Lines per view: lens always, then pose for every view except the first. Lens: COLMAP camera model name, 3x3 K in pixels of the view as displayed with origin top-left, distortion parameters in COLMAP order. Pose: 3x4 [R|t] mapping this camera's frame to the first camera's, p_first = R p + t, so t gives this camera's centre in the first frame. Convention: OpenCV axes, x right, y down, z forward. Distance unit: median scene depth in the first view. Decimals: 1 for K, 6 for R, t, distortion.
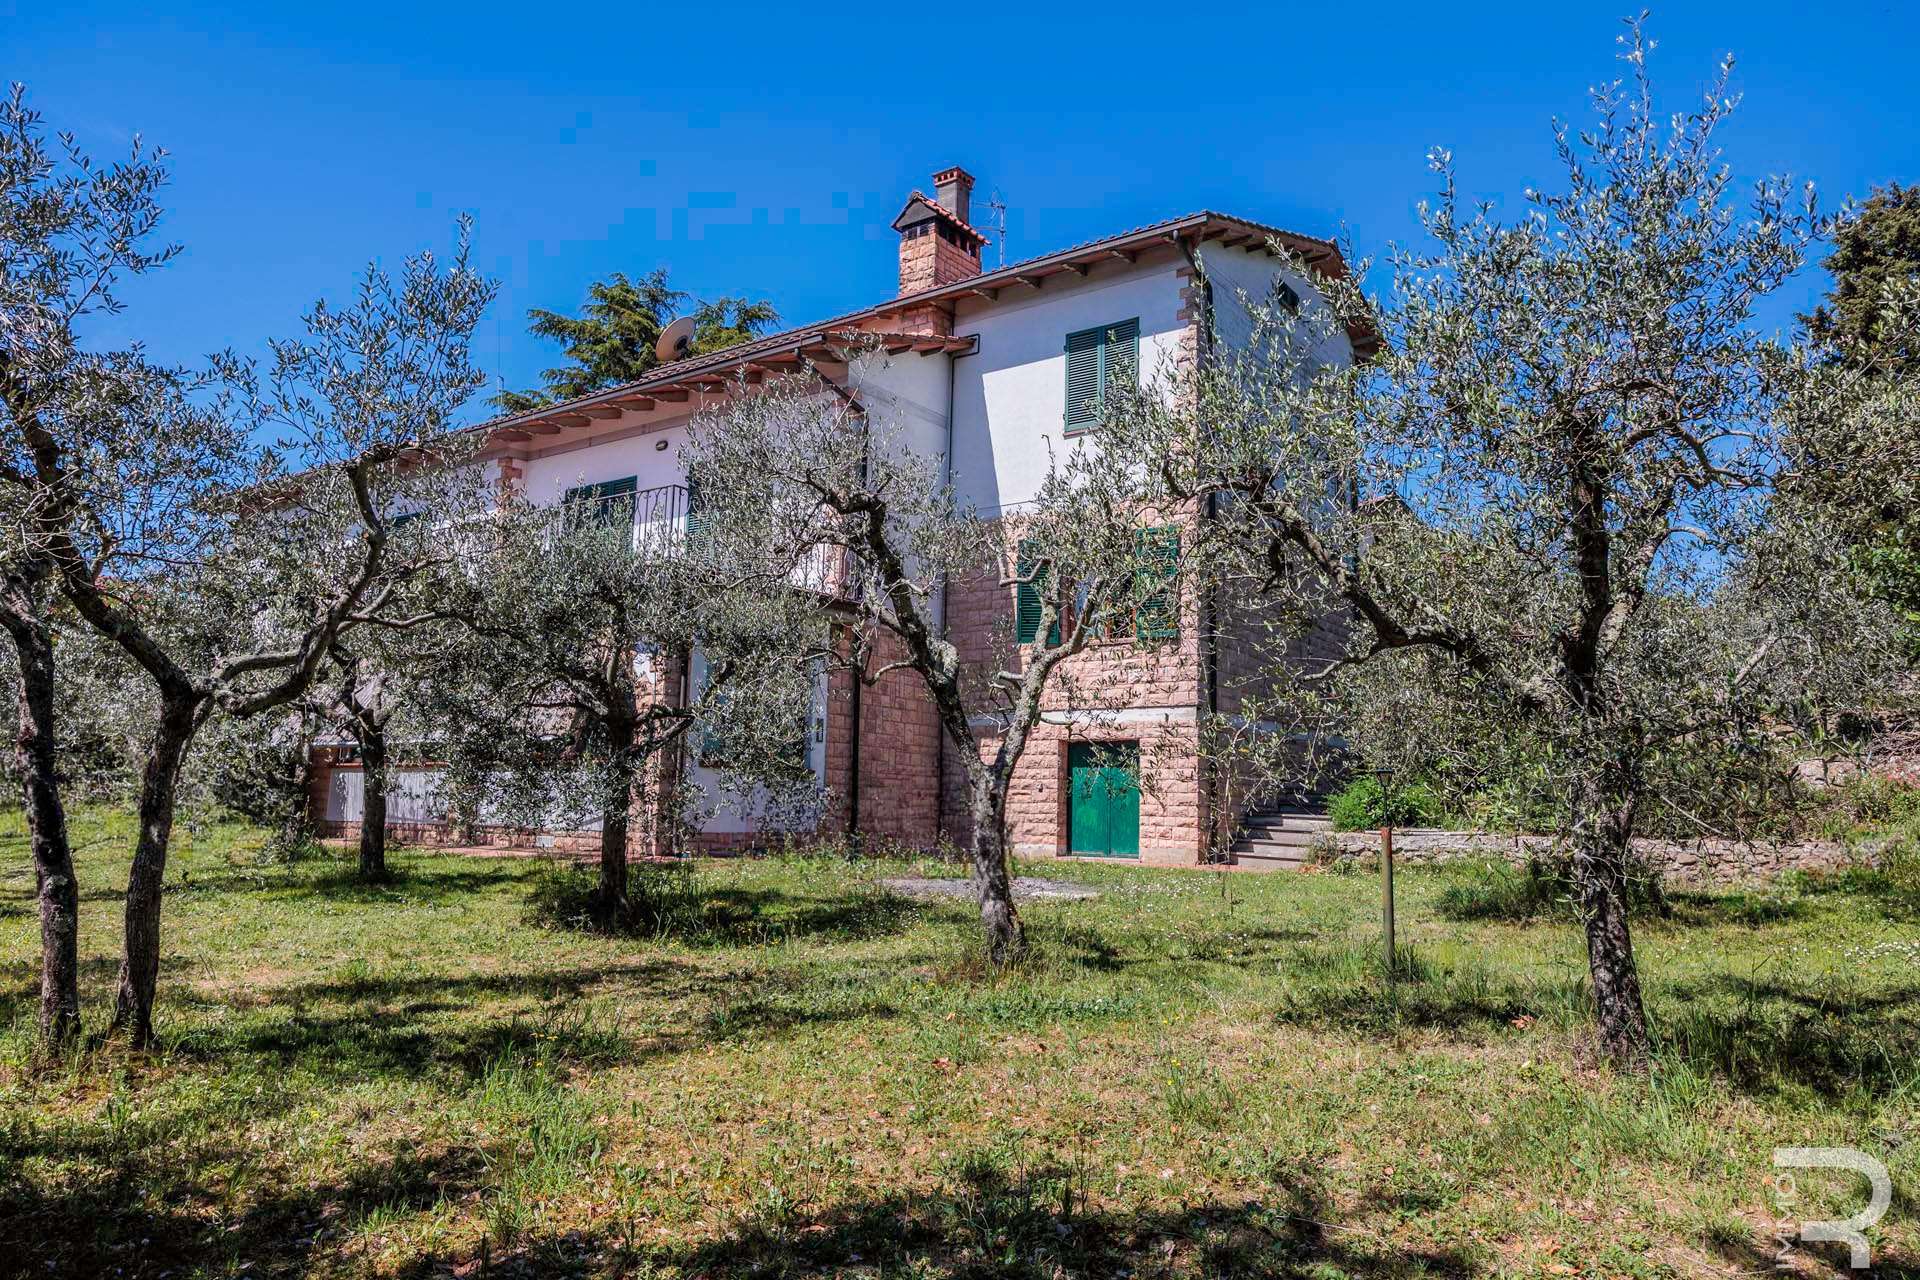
lens RADIAL K [[1321.0, 0, 959.1], [0, 1321.0, 639.4], [0, 0, 1]] dist [0.004883, 0.001719]
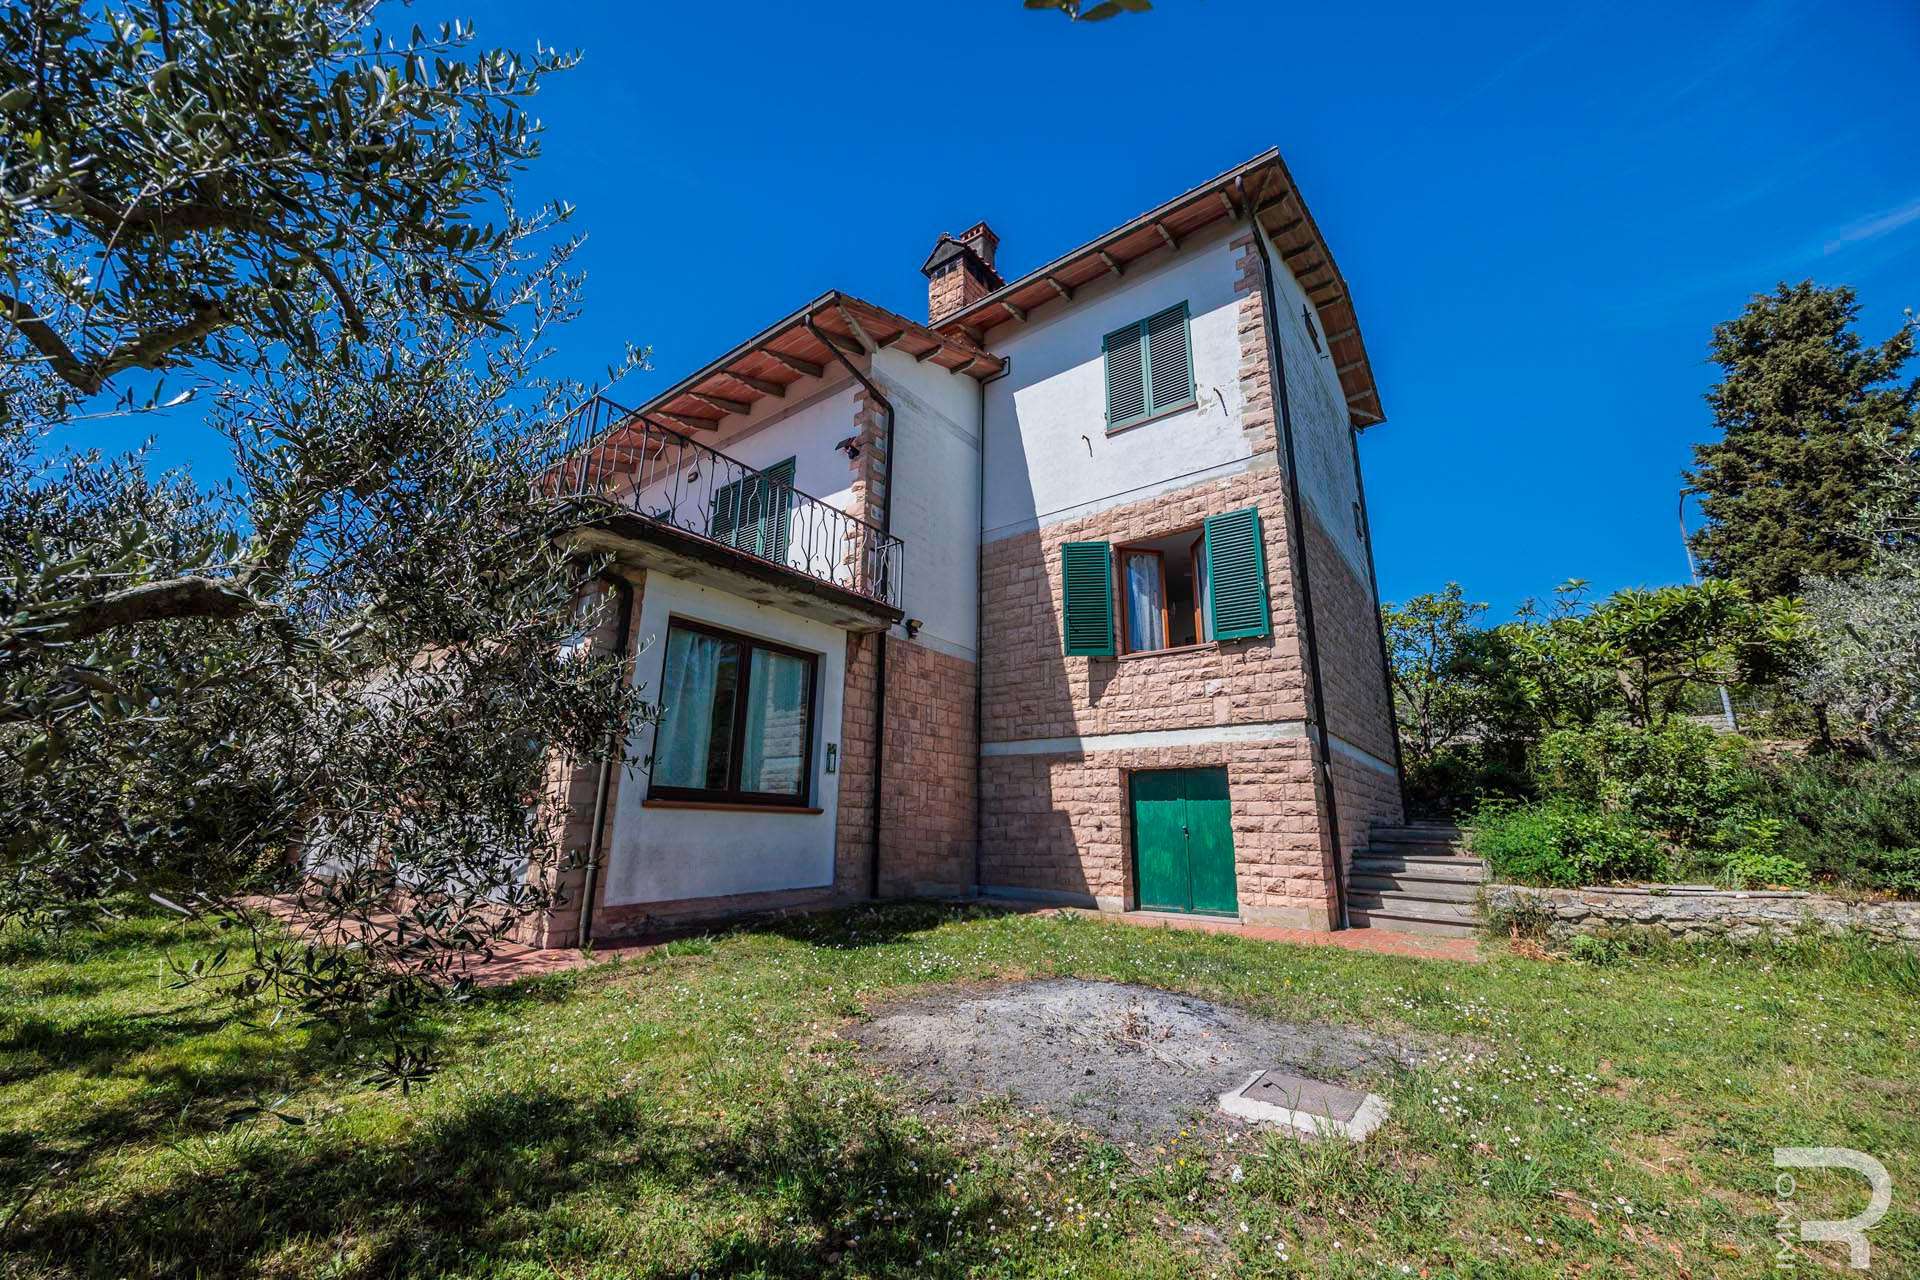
lens RADIAL K [[737.0, 0, 961.9], [0, 737.0, 637.0], [0, 0, 1]] dist [0.000650, 0.000358]
pose [[0.999745, -0.016342, -0.015592, -0.016604], [0.014305, 0.992324, -0.122831, 0.049348], [0.017479, 0.122577, 0.992305, 0.520304]]
